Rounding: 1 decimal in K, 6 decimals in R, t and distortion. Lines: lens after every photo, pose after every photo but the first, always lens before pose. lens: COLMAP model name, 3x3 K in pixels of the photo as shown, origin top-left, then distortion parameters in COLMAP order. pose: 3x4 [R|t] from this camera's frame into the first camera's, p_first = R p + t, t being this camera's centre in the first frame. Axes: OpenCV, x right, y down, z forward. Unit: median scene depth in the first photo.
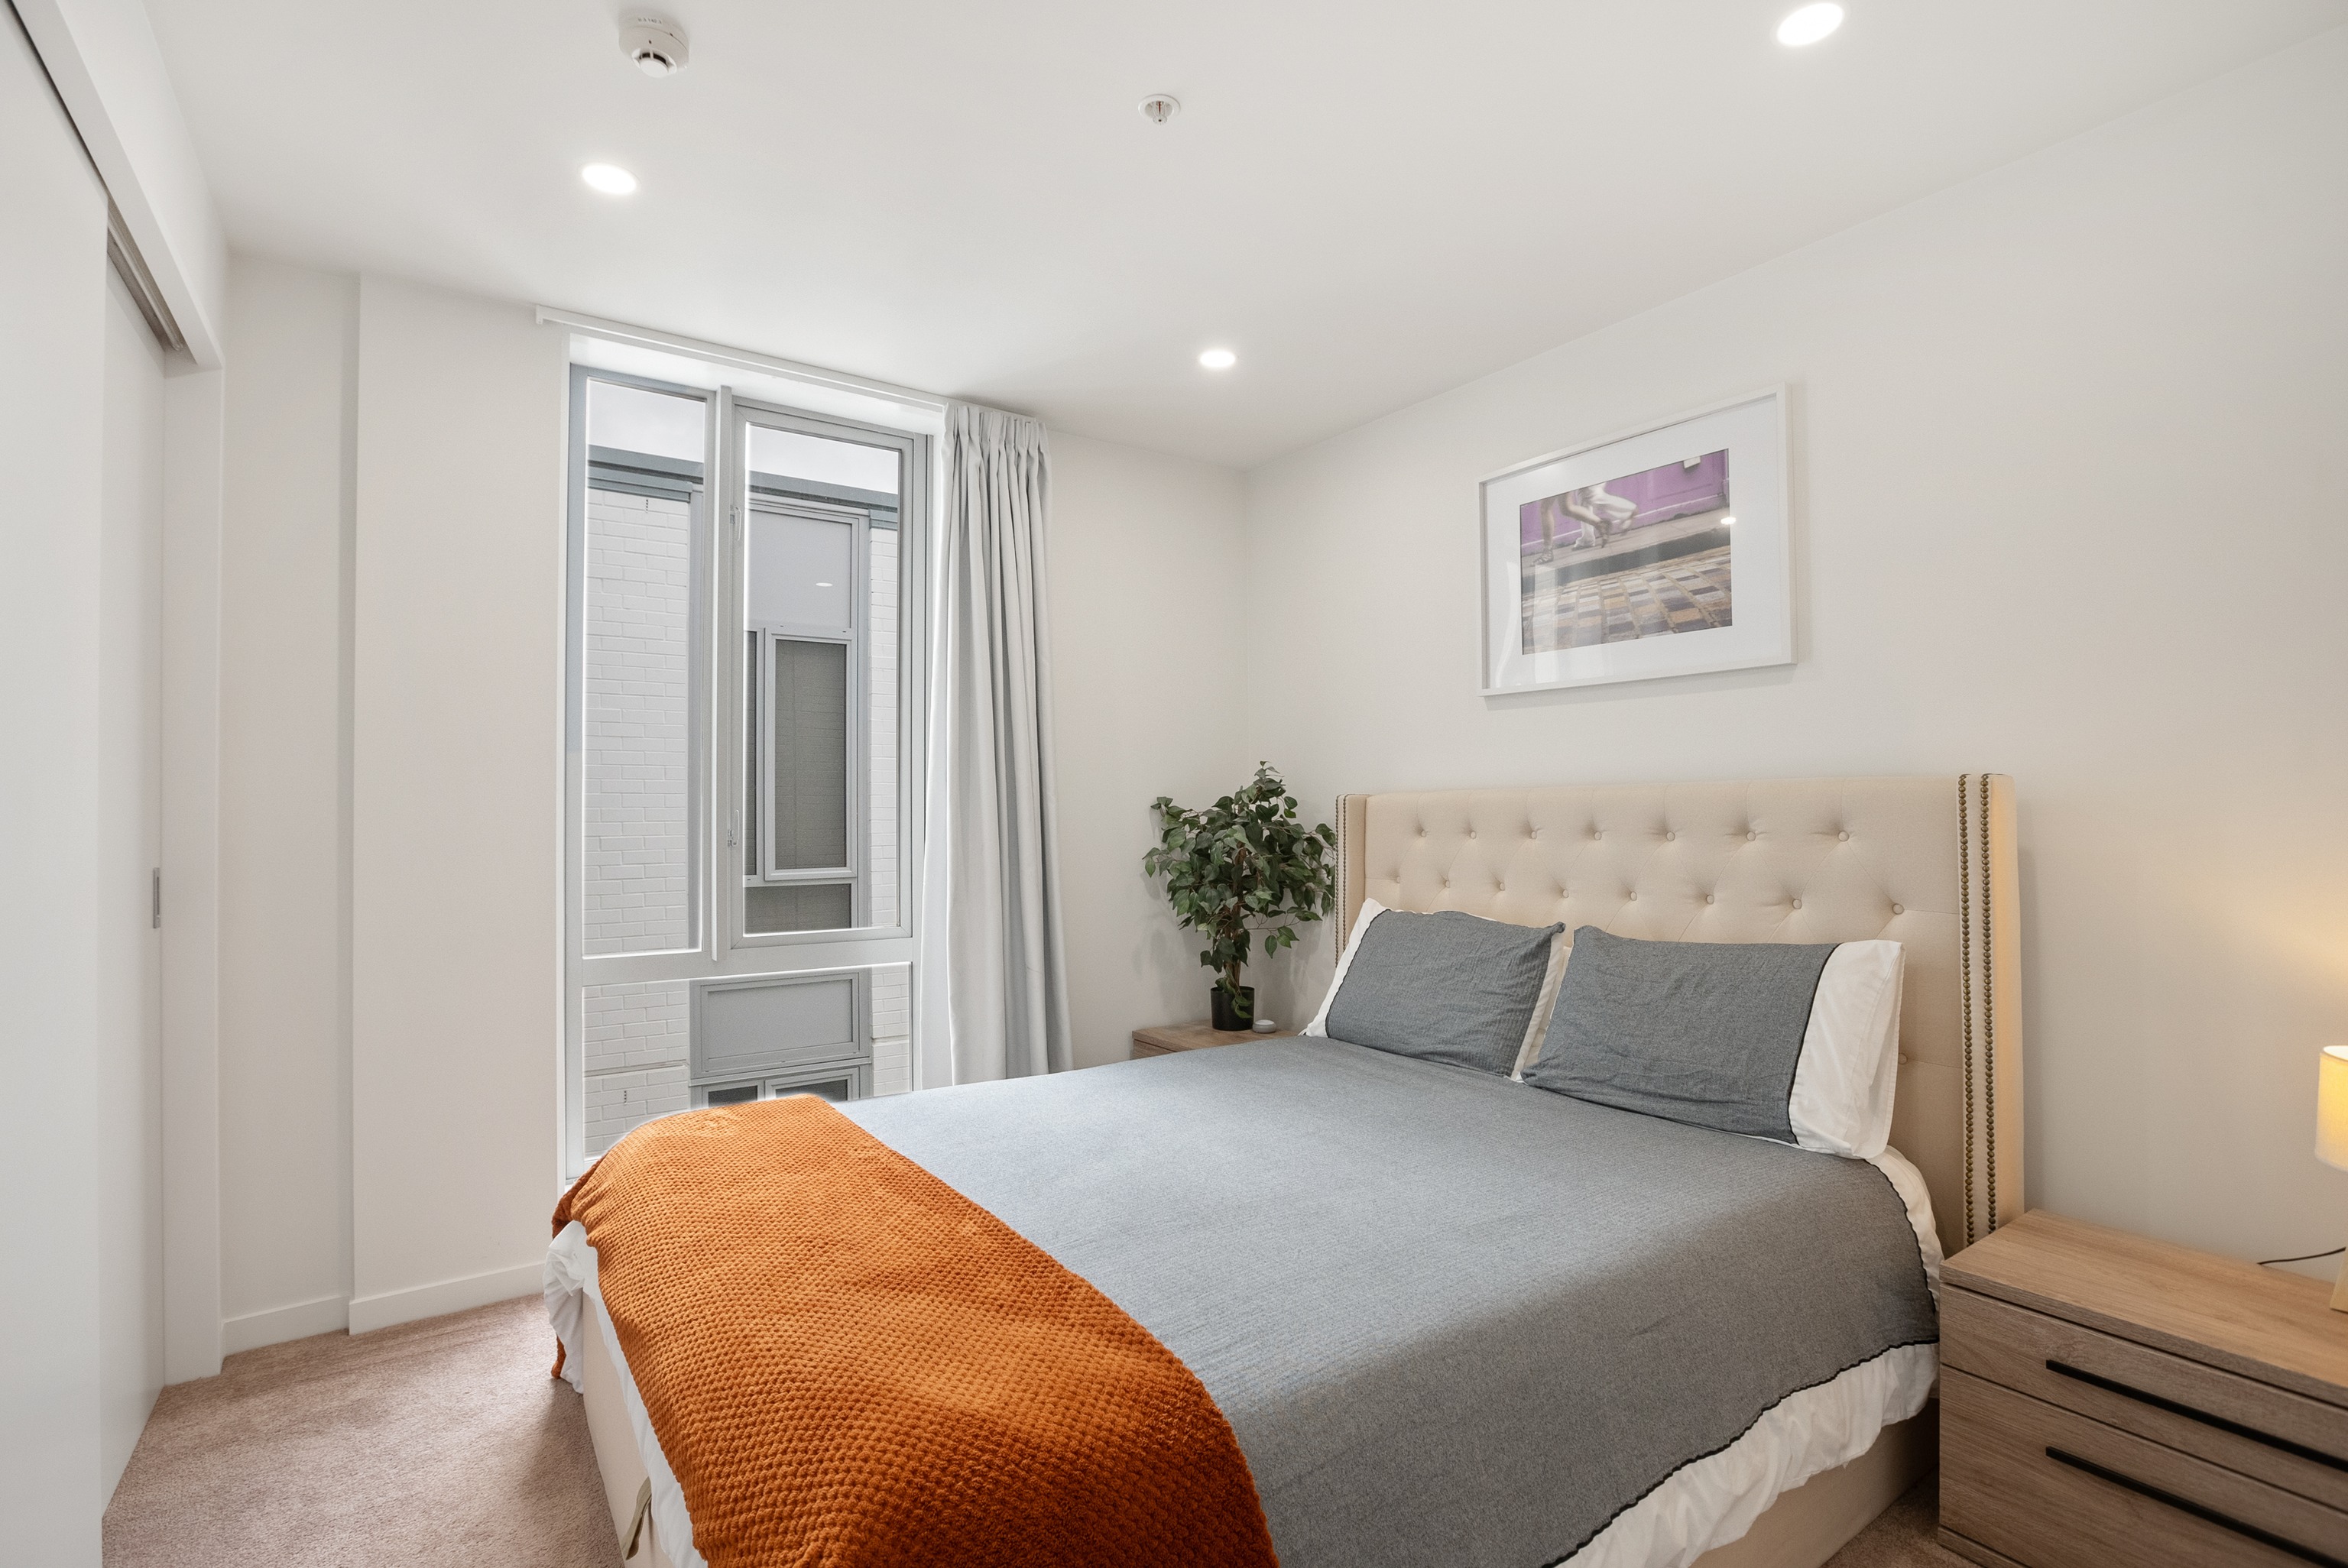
lens RADIAL K [[1083.5, 0, 1183.7], [0, 1083.5, 790.3], [0, 0, 1]] dist [-0.040537, -0.000026]
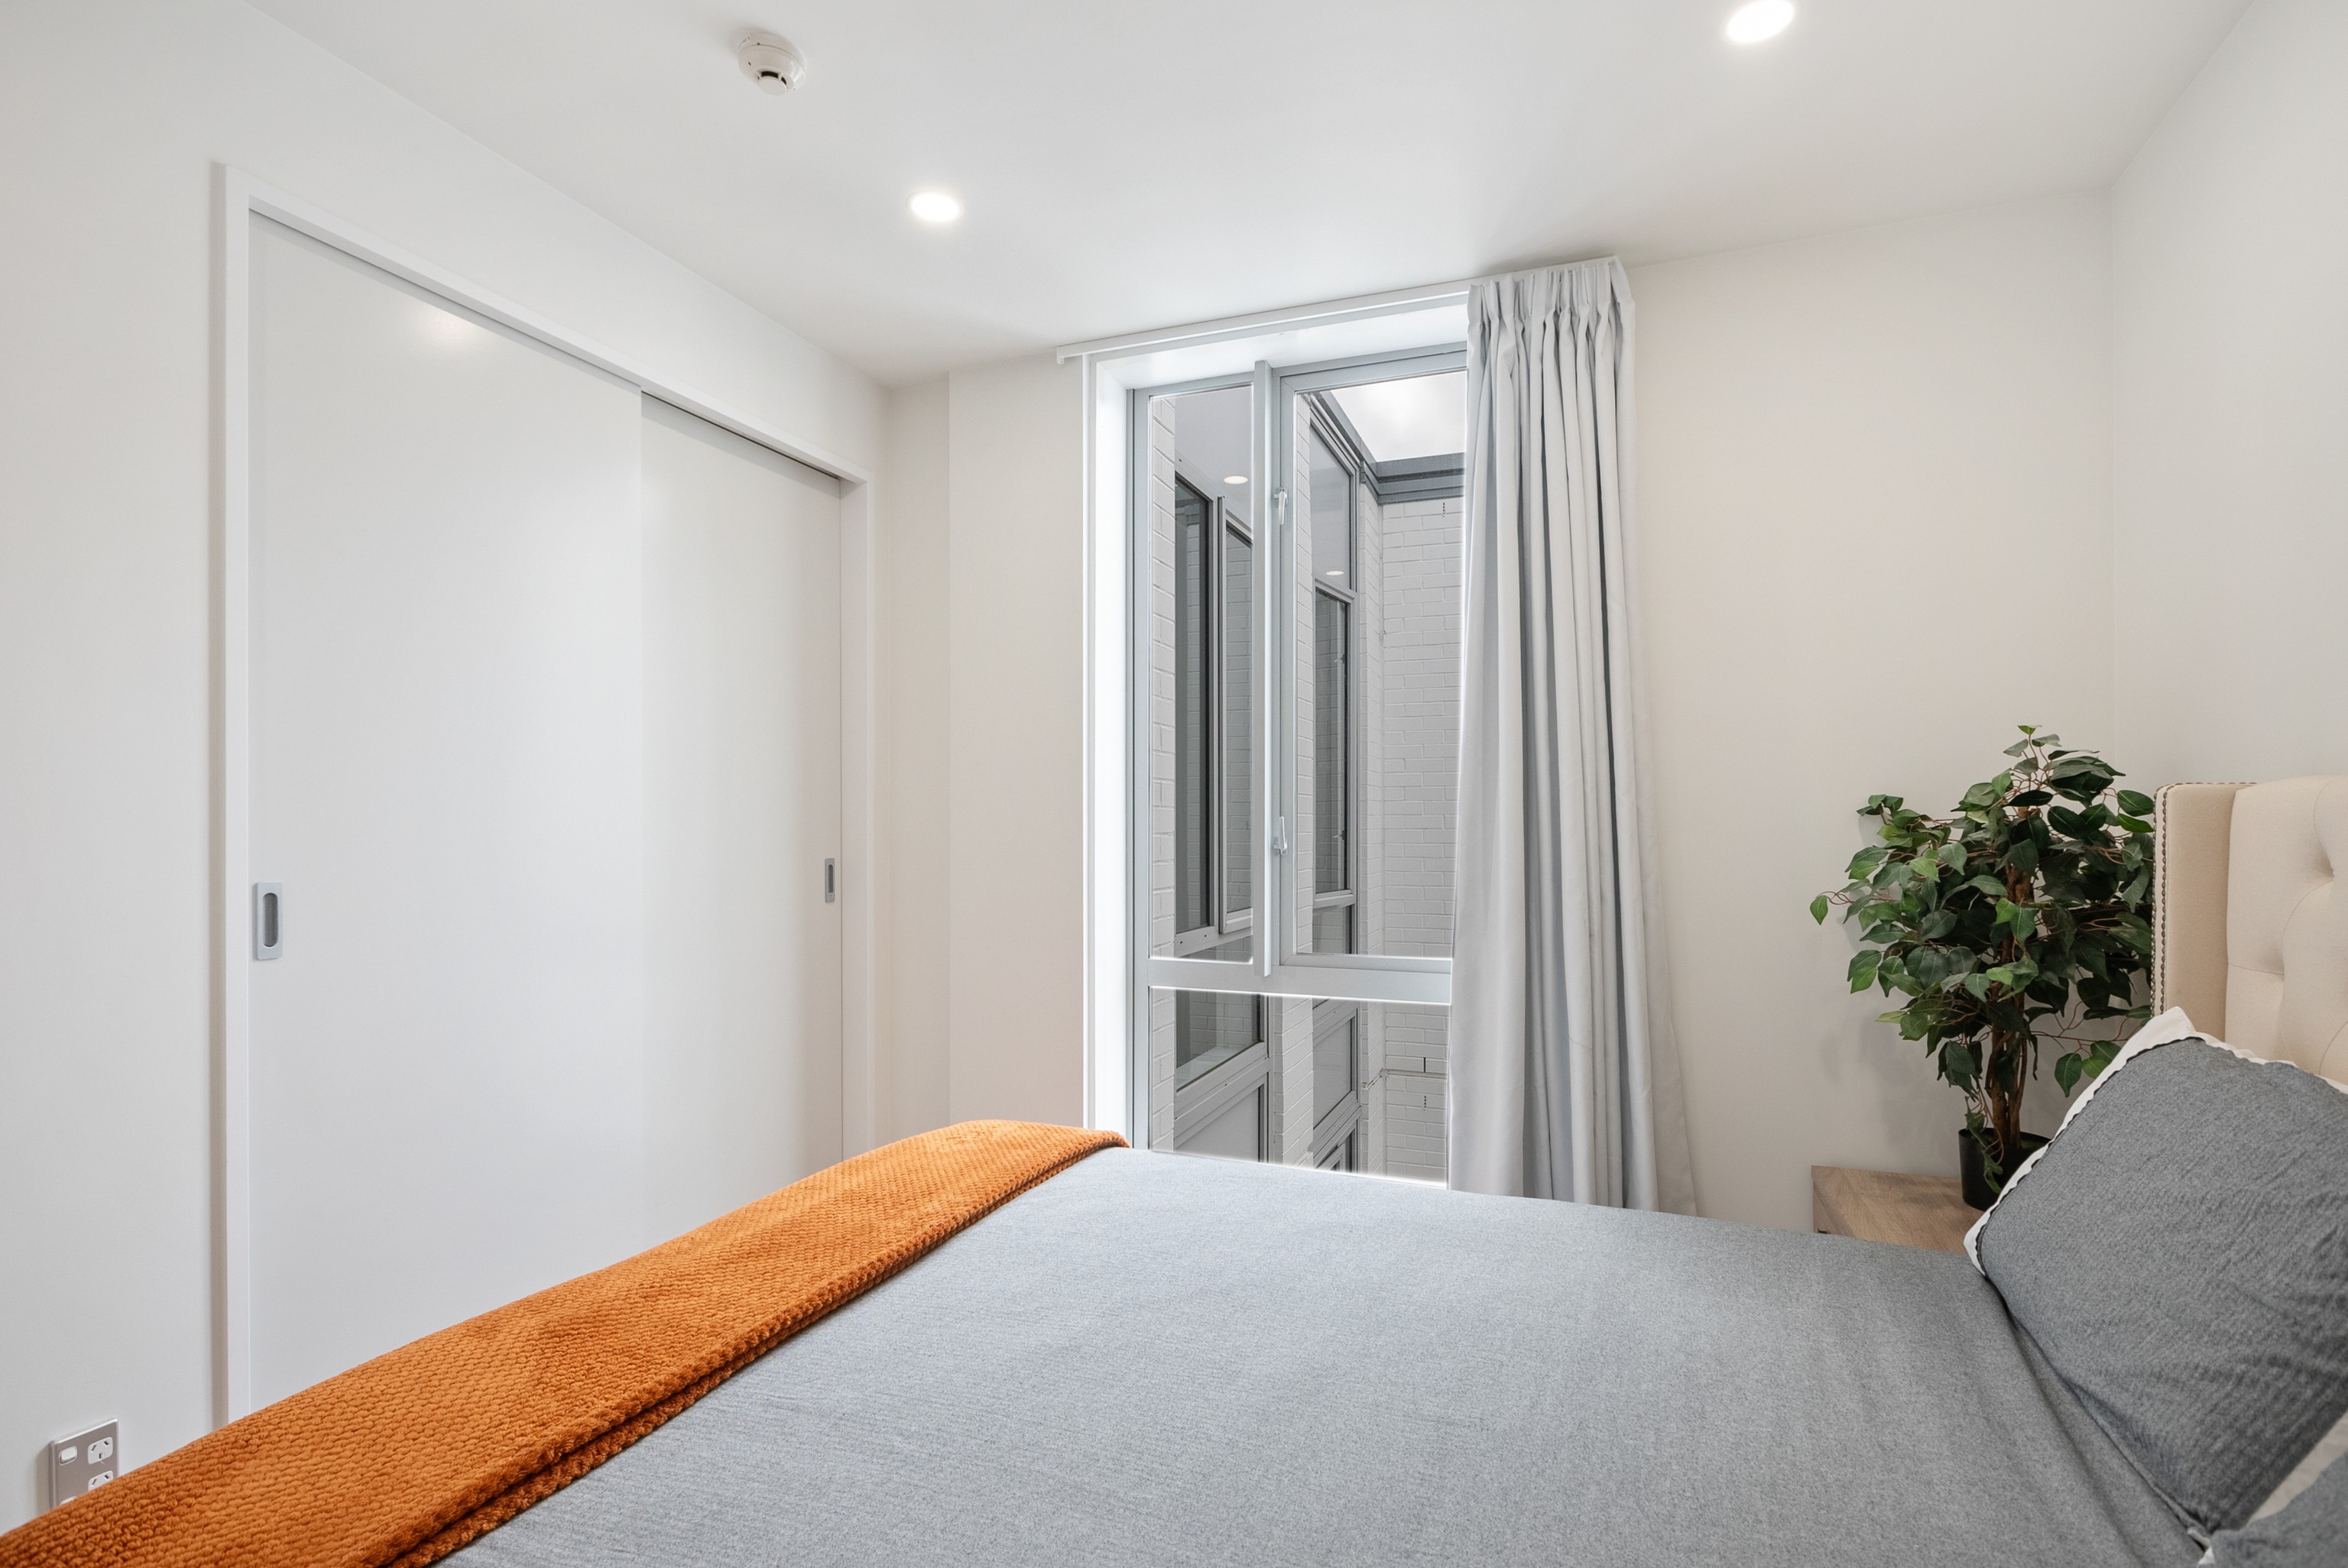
lens RADIAL K [[1110.8, 0, 1181.9], [0, 1110.8, 817.8], [0, 0, 1]] dist [-0.000463, 0.000179]
pose [[0.553782, 0.000221, -0.832662, 0.318601], [0.013687, 0.999862, 0.009368, 0.008436], [0.832549, -0.016584, 0.553703, 0.377084]]
